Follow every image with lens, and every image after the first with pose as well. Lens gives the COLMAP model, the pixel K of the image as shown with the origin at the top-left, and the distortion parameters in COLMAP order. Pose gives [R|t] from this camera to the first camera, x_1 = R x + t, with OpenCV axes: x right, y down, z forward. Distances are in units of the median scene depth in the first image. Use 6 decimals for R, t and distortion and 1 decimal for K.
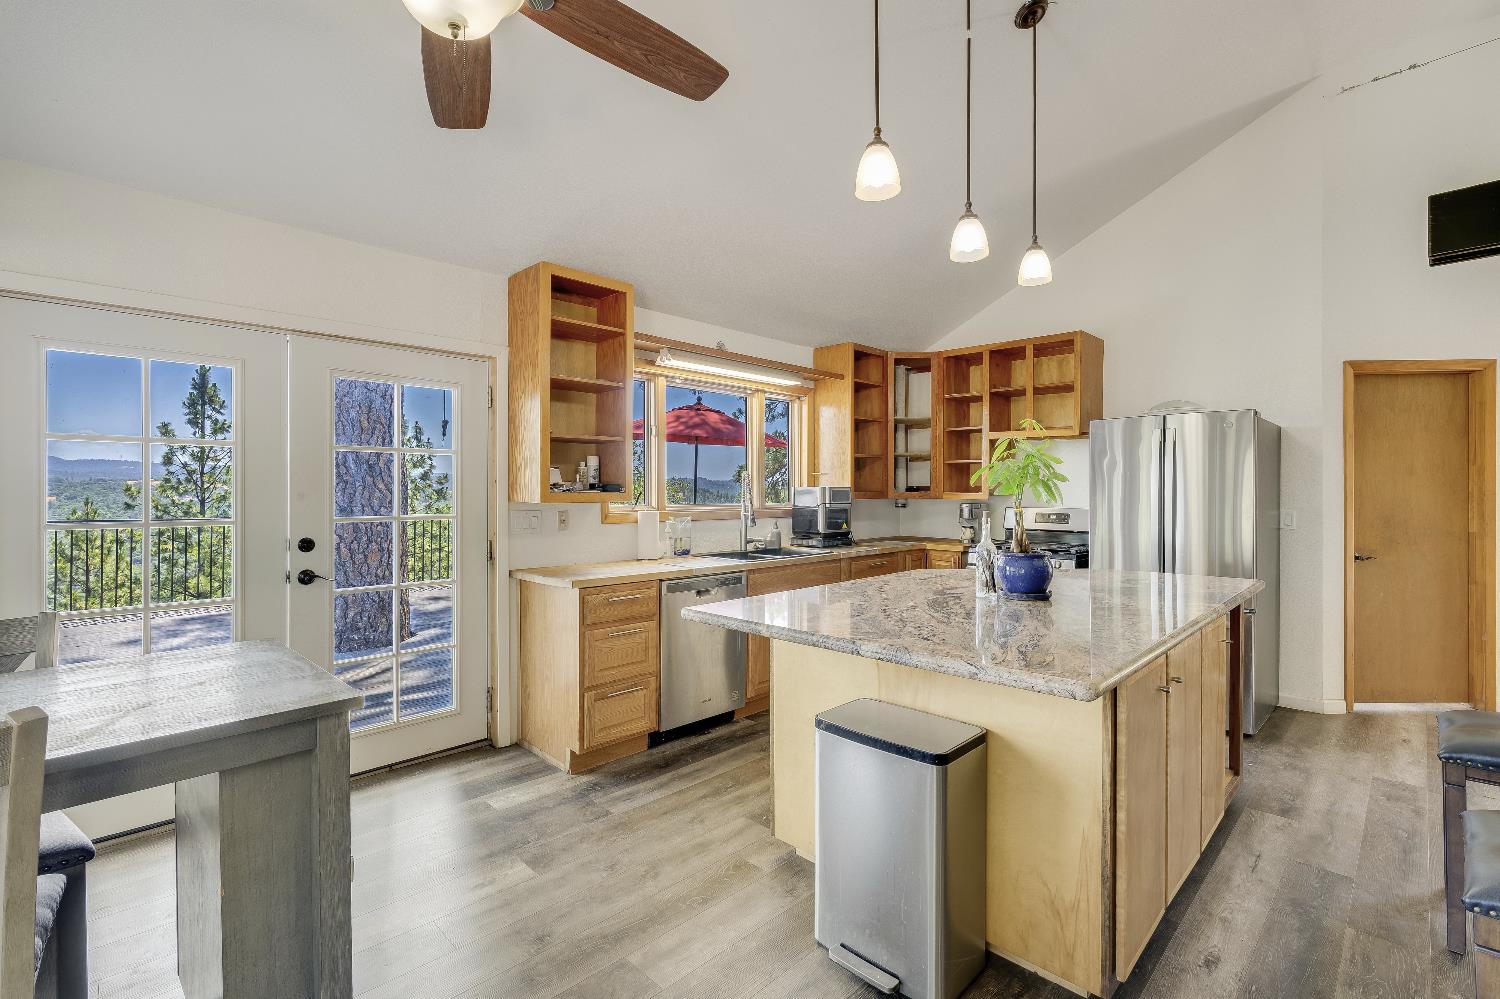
lens RADIAL K [[675.2, 0, 763.4], [0, 675.2, 491.5], [0, 0, 1]] dist [-0.005914, 0.001160]
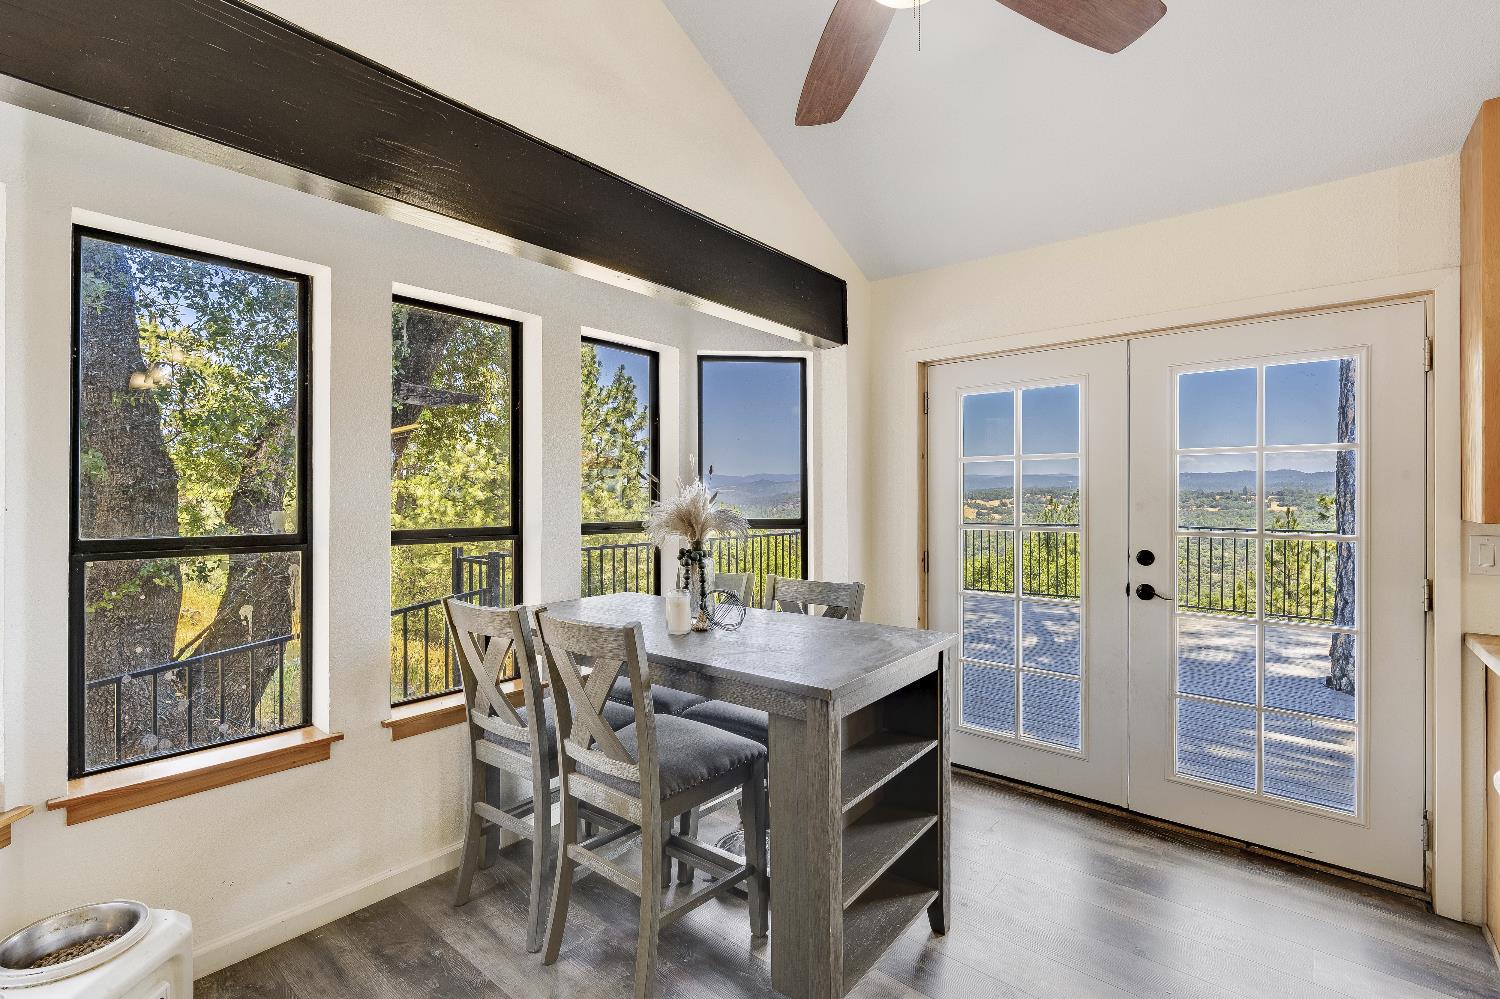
lens RADIAL K [[675.2, 0, 744.1], [0, 675.2, 496.7], [0, 0, 1]] dist [-0.005914, 0.001160]
pose [[0.071335, -0.001213, -0.997452, 0.182614], [-0.007872, 0.999967, -0.001779, 0.000338], [0.997421, 0.007979, 0.071323, 0.312939]]
